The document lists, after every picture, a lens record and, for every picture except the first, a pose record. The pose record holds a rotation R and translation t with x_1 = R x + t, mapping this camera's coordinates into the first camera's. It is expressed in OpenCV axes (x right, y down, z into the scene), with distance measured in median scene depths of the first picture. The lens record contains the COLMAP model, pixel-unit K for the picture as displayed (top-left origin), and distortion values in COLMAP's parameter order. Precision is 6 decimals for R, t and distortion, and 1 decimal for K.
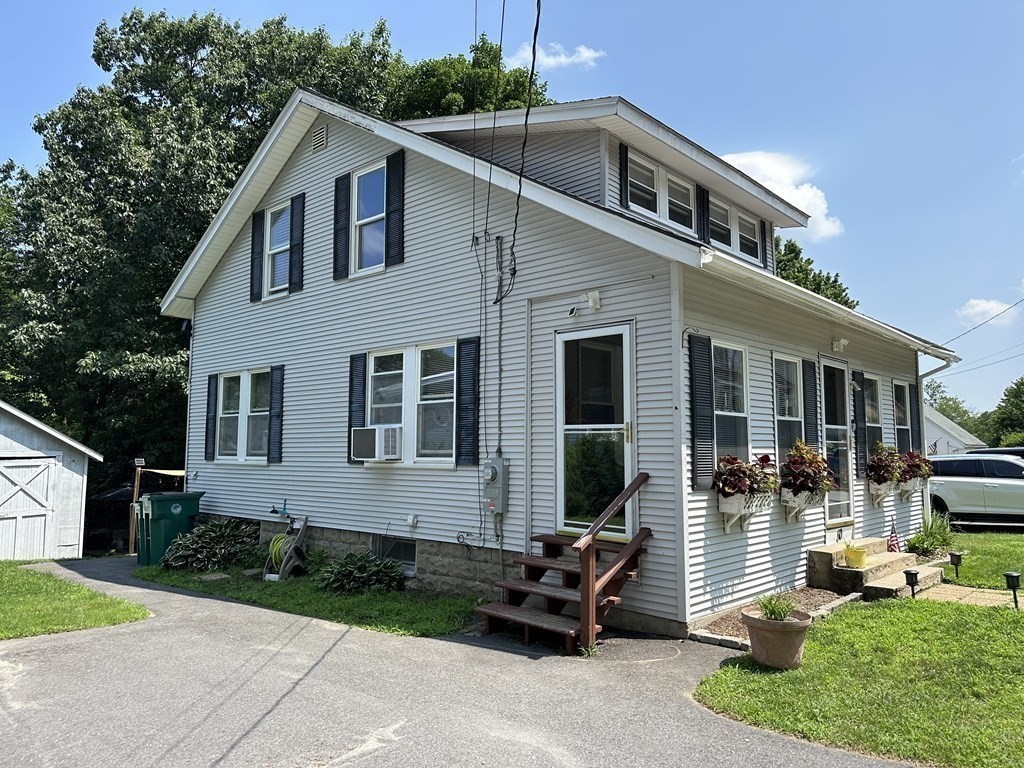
lens RADIAL K [[722.9, 0, 511.4], [0, 722.9, 385.4], [0, 0, 1]] dist [0.000786, -0.000905]
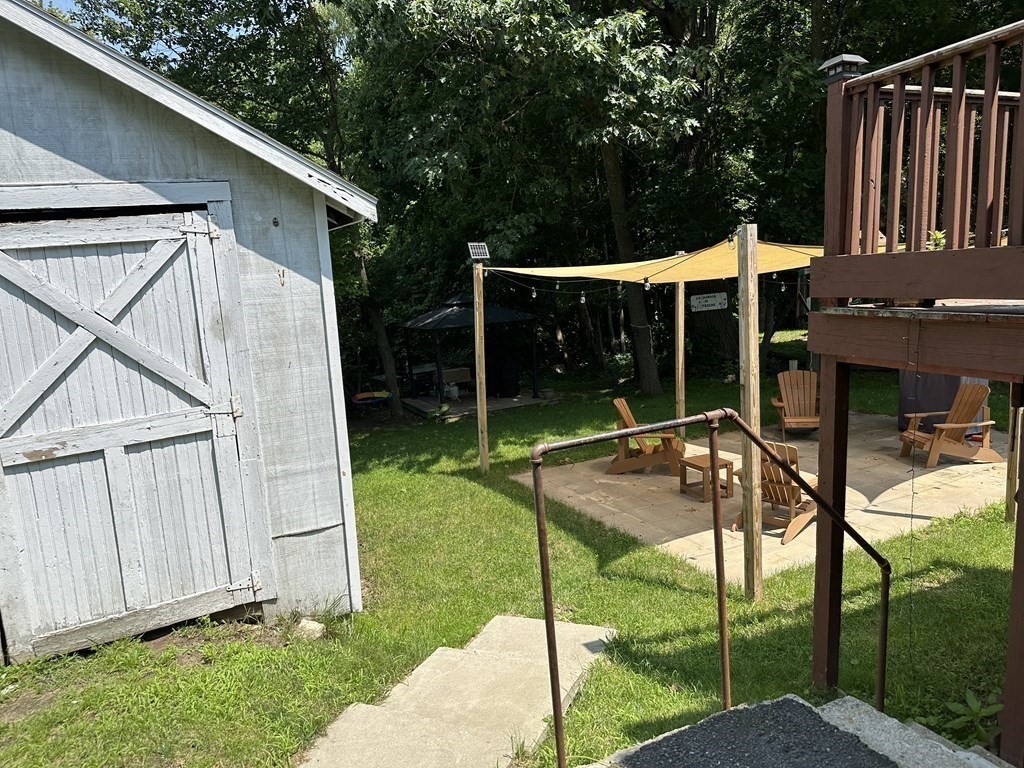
lens RADIAL K [[722.9, 0, 511.8], [0, 722.9, 387.6], [0, 0, 1]] dist [0.000786, -0.000905]
pose [[0.921738, 0.010093, -0.387682, -0.434559], [0.092462, 0.965114, 0.244960, 0.107195], [0.376630, -0.261635, 0.888649, 0.798177]]
